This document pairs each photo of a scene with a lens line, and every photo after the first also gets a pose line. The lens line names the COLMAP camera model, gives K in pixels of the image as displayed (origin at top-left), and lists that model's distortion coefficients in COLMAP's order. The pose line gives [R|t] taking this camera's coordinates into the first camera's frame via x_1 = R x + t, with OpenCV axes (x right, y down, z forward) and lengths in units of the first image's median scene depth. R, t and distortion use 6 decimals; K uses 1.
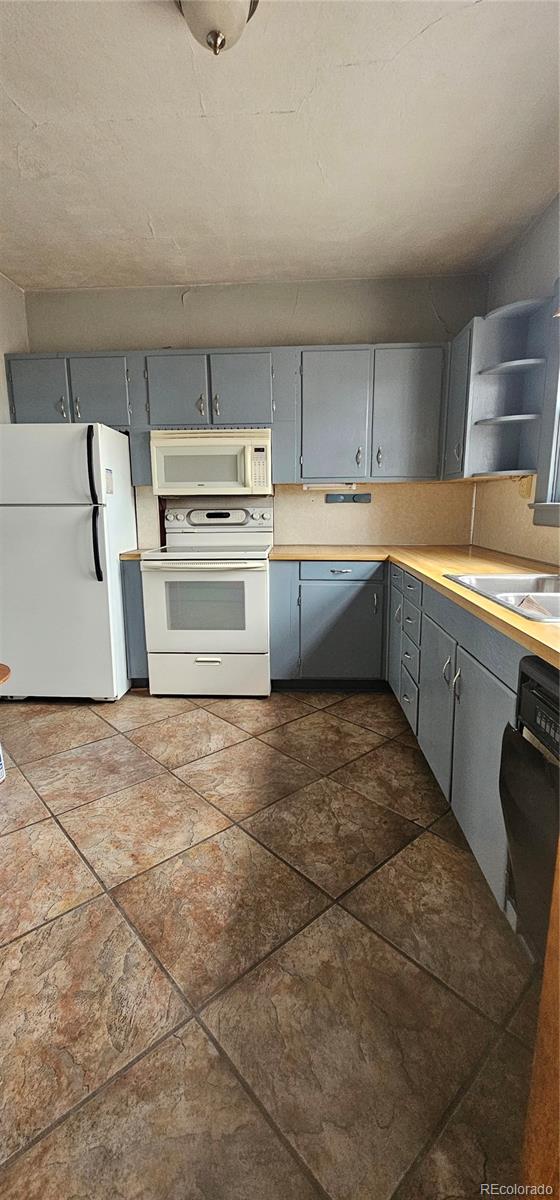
lens RADIAL K [[487.8, 0, 271.8], [0, 487.8, 599.6], [0, 0, 1]] dist [-0.004569, 0.000313]
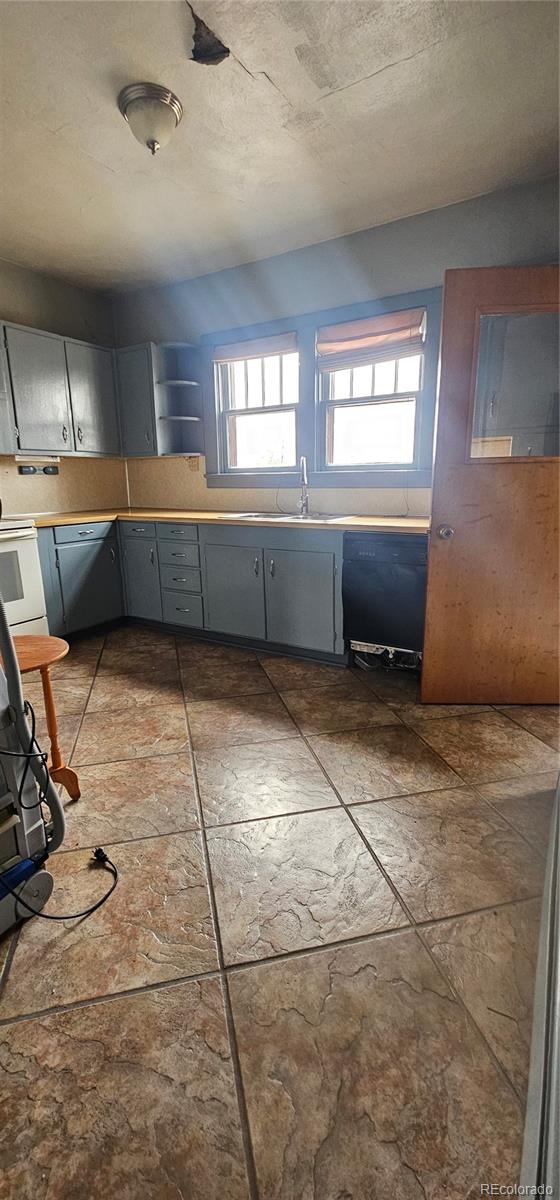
lens RADIAL K [[487.8, 0, 271.8], [0, 487.8, 599.6], [0, 0, 1]] dist [-0.004569, 0.000313]
pose [[0.476375, -0.212576, 0.853158, -0.794397], [0.175960, 0.973753, 0.144373, 0.010164], [-0.861455, 0.081346, 0.501276, 0.042932]]
